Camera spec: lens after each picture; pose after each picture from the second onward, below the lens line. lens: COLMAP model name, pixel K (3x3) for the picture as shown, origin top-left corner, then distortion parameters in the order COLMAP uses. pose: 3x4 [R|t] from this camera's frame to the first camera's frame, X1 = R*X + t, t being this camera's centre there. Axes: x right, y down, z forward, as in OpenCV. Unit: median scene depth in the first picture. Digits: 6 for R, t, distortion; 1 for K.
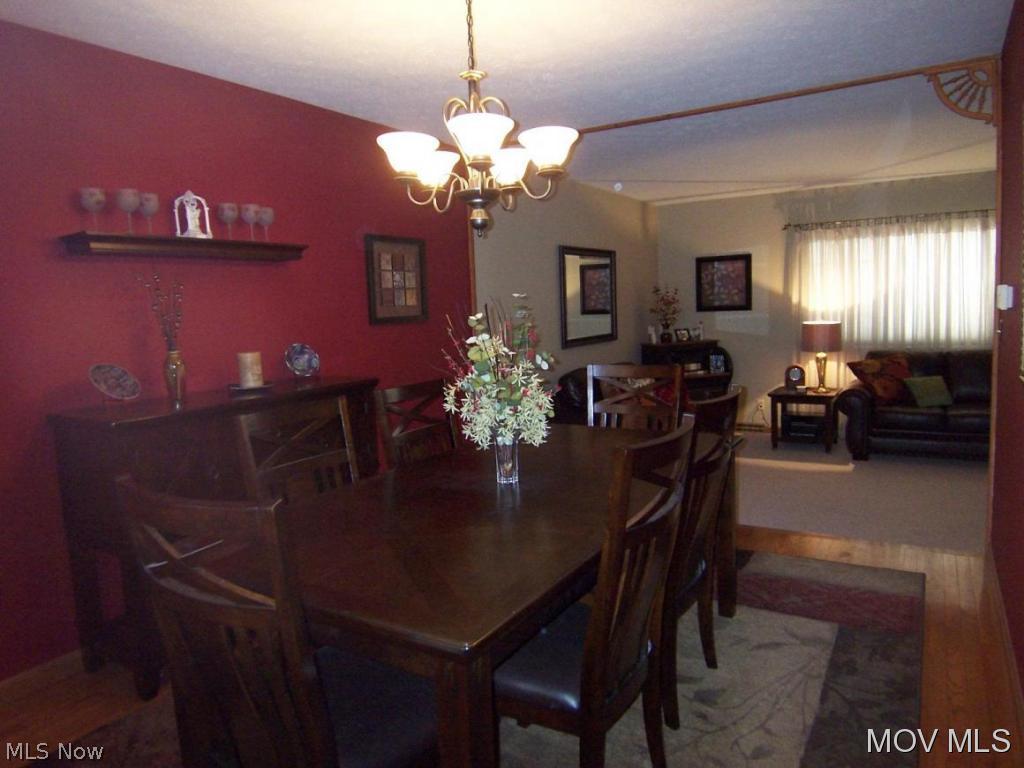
lens RADIAL K [[713.1, 0, 503.7], [0, 713.1, 377.2], [0, 0, 1]] dist [-0.003493, -0.001395]
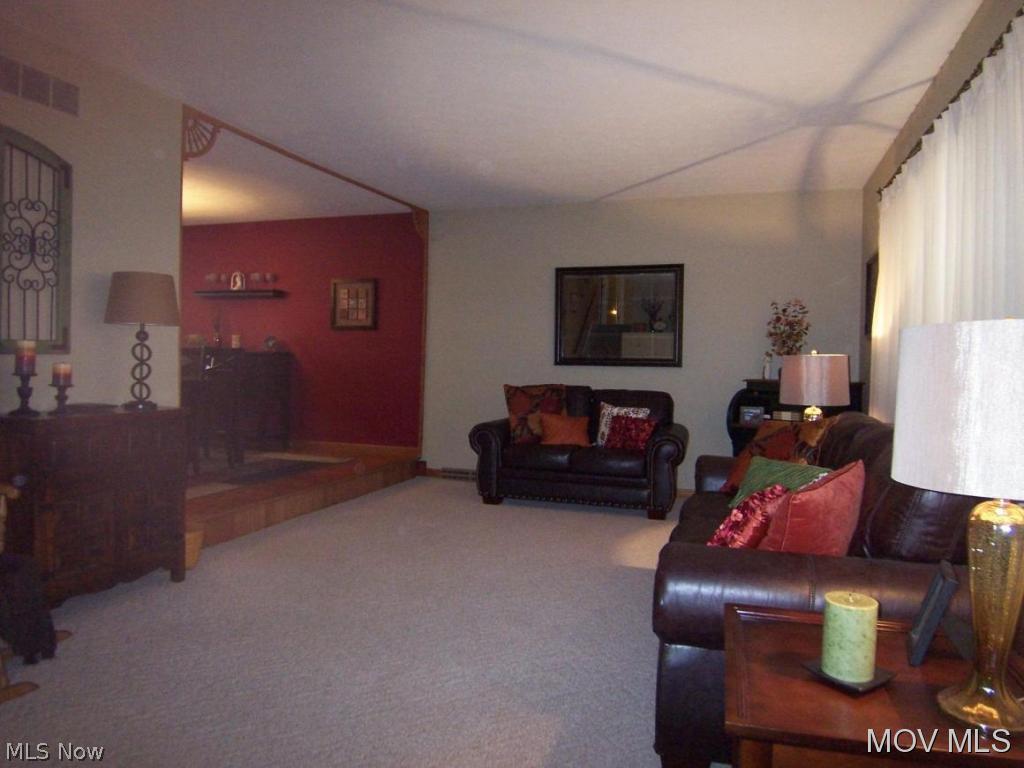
lens RADIAL K [[713.1, 0, 503.7], [0, 713.1, 377.2], [0, 0, 1]] dist [-0.003493, -0.001395]
pose [[0.200608, 0.054315, -0.978165, 1.355837], [-0.133322, 0.990686, 0.027668, -0.049476], [0.970557, 0.124861, 0.205981, 0.867380]]
